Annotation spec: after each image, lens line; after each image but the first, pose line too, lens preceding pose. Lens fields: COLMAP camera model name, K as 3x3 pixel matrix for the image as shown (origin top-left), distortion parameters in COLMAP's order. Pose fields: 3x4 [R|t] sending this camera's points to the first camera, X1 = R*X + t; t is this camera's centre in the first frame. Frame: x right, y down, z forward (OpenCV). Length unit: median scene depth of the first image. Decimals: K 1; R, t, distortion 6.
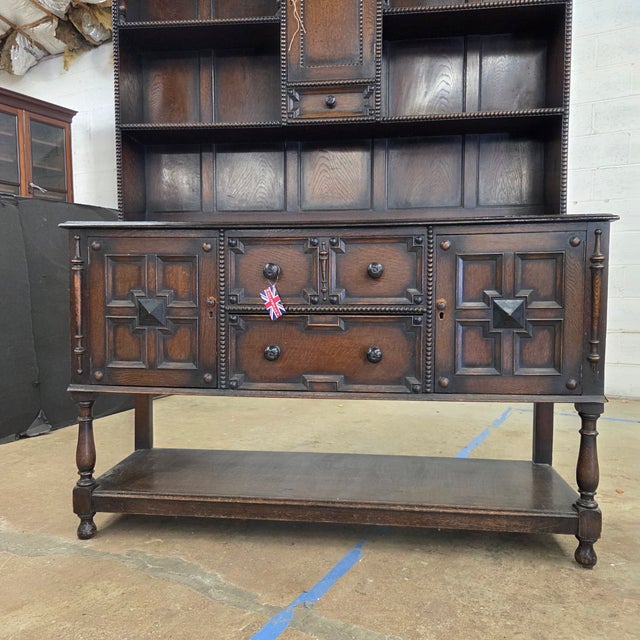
lens RADIAL K [[571.6, 0, 312.0], [0, 571.6, 320.7], [0, 0, 1]] dist [0.077939, -0.062334]
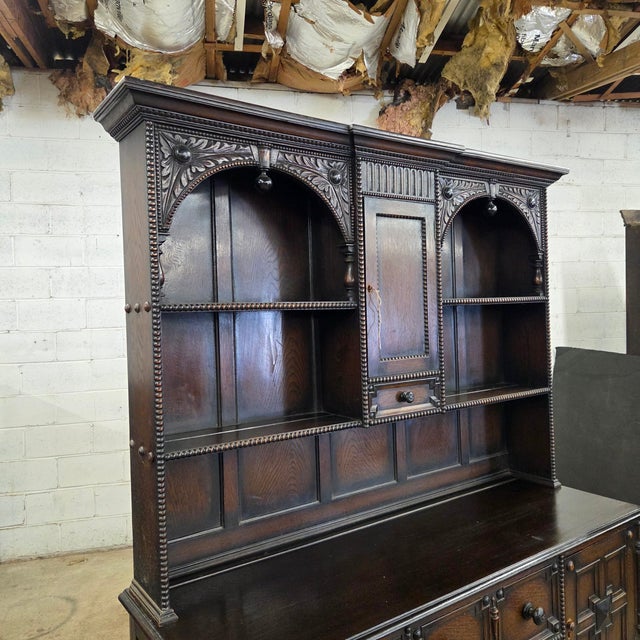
lens RADIAL K [[571.6, 0, 318.1], [0, 571.6, 317.6], [0, 0, 1]] dist [0.077939, -0.062334]
pose [[0.740635, -0.030420, 0.671218, -0.760329], [0.065718, 0.997464, -0.027309, -0.554244], [-0.668686, 0.064337, 0.740757, 0.479266]]
